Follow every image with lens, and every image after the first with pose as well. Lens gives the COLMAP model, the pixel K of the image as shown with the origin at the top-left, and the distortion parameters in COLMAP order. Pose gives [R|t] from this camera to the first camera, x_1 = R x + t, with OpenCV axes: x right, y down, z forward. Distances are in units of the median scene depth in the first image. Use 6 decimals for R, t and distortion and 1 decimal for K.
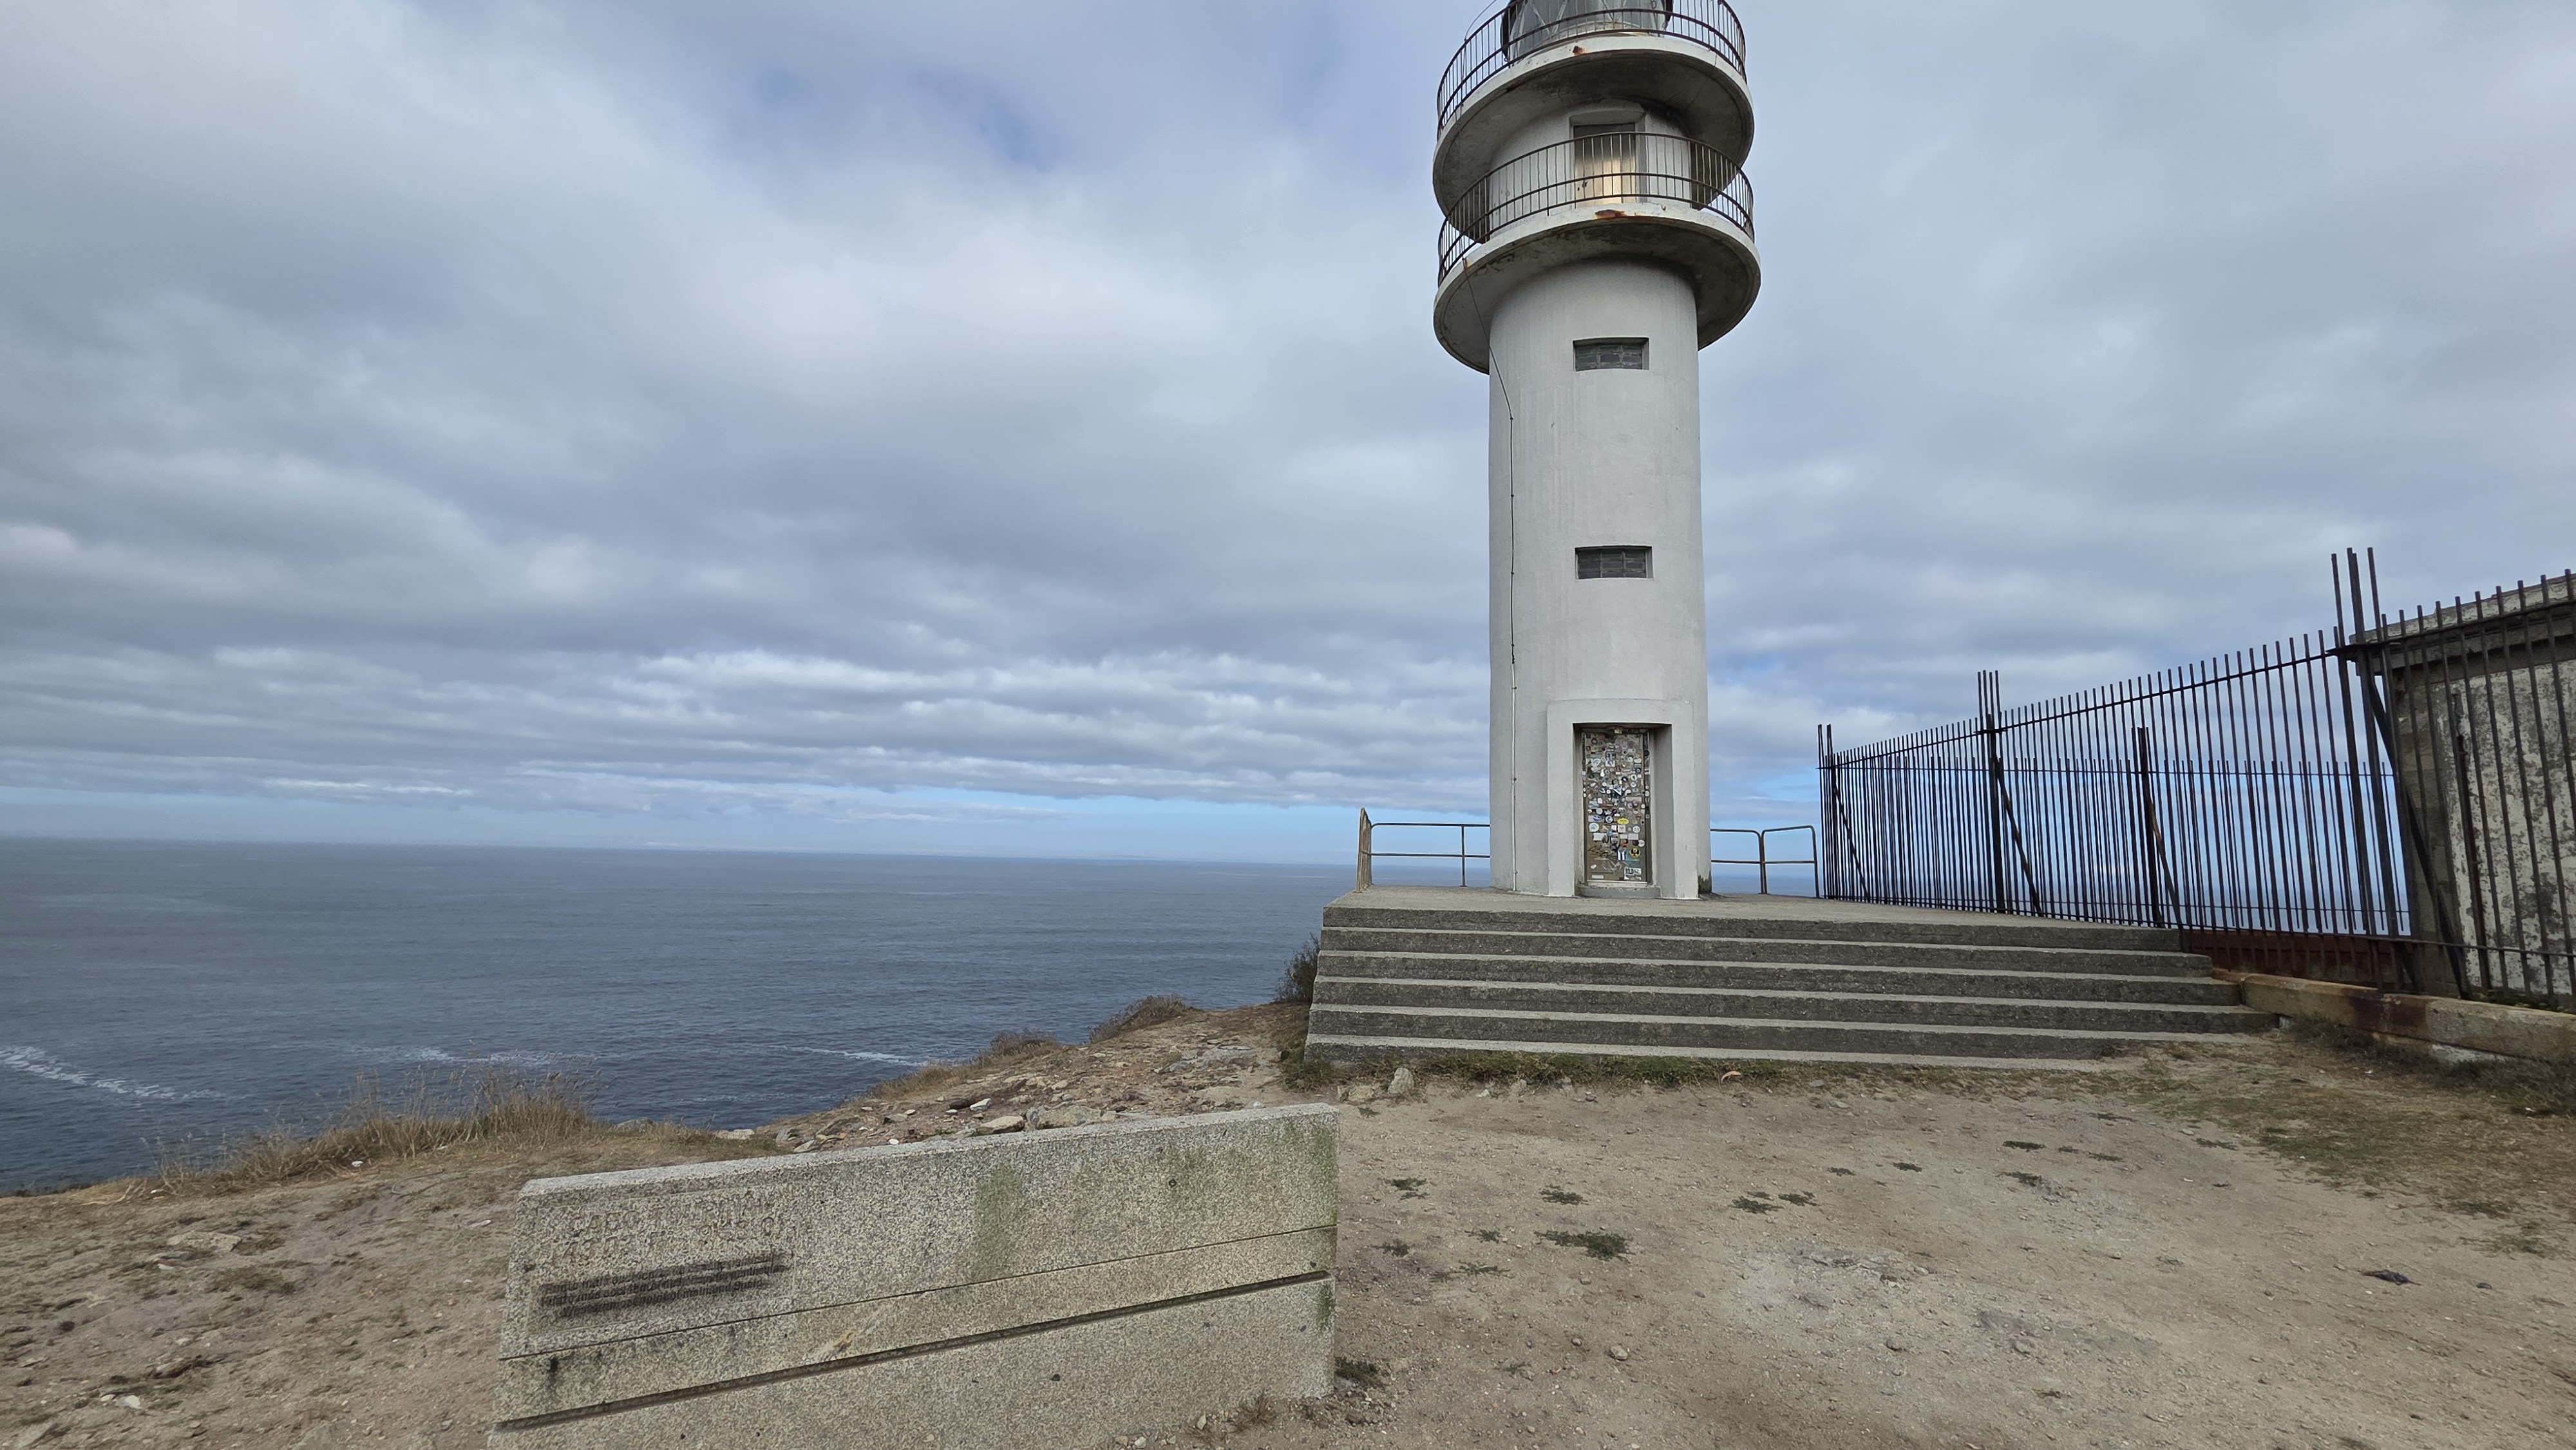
lens RADIAL K [[1056.2, 0, 1288.3], [0, 1056.2, 709.1], [0, 0, 1]] dist [0.018131, -0.026393]
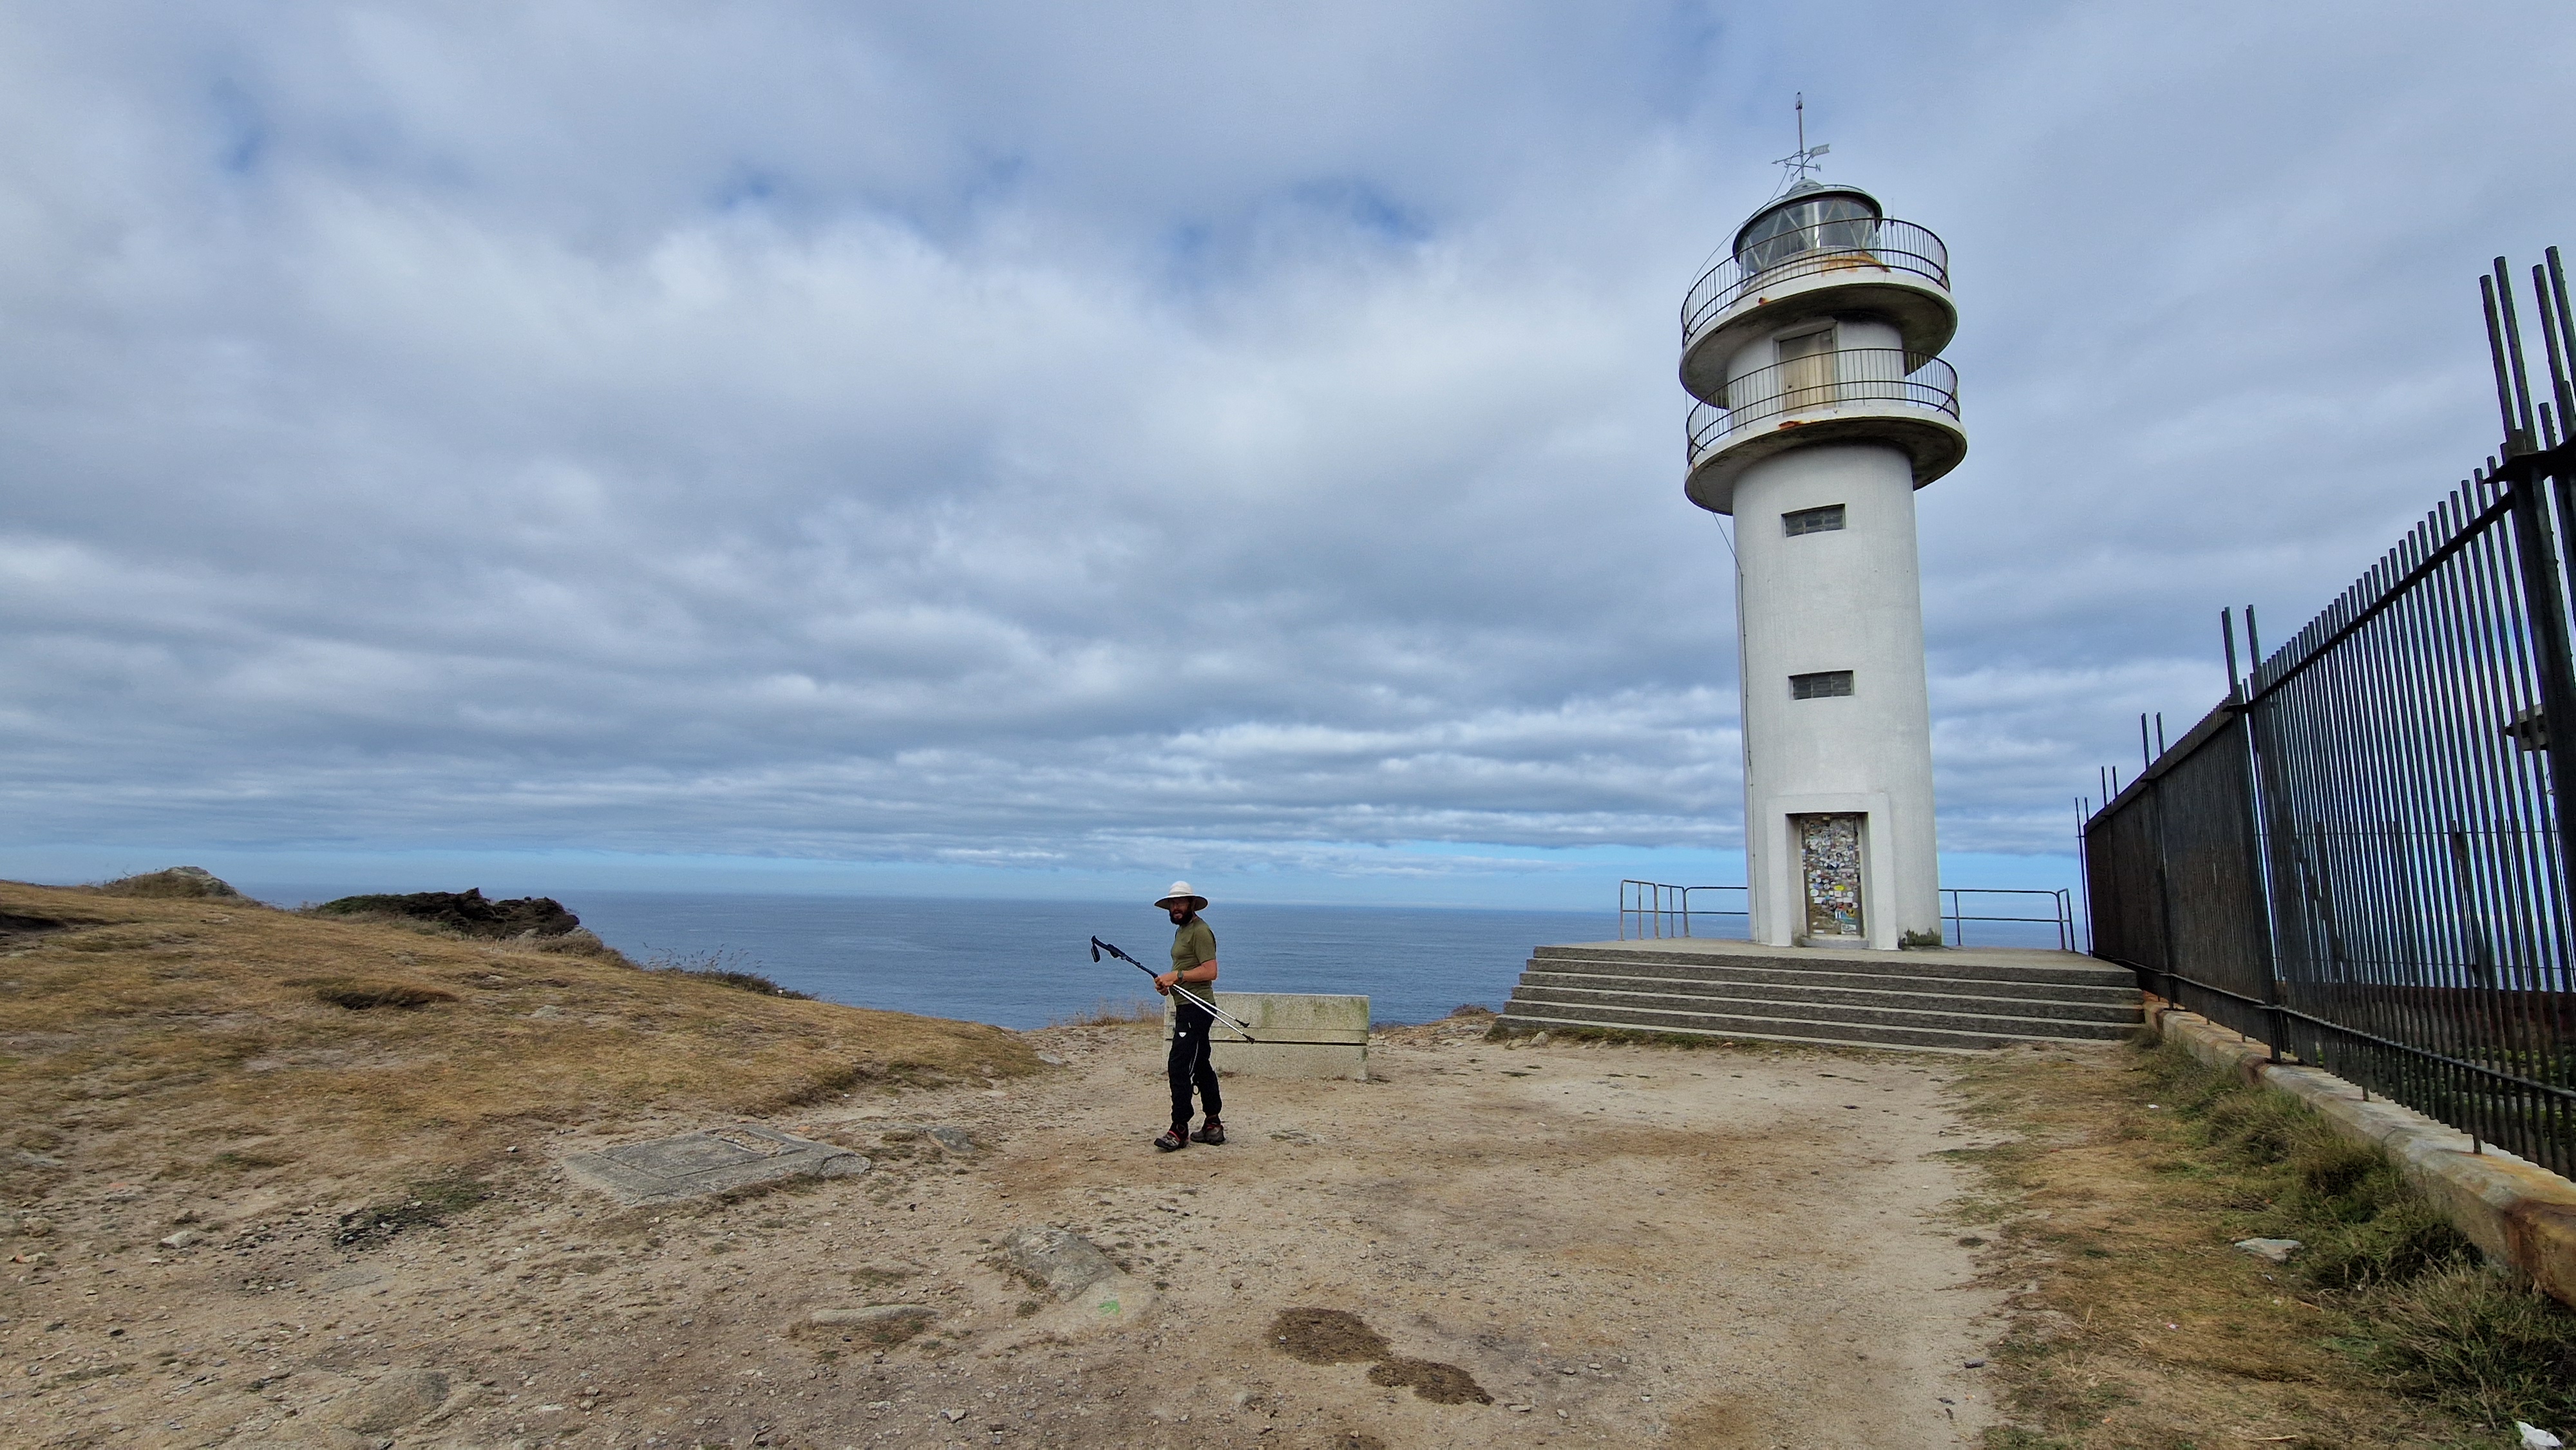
lens RADIAL K [[1084.4, 0, 1288.0], [0, 1084.4, 725.0], [0, 0, 1]] dist [-0.025598, -0.000148]
pose [[0.904177, -0.063495, -0.422412, 0.275960], [0.051578, 0.997884, -0.039593, -0.073217], [0.424032, 0.014011, 0.905539, -0.462004]]
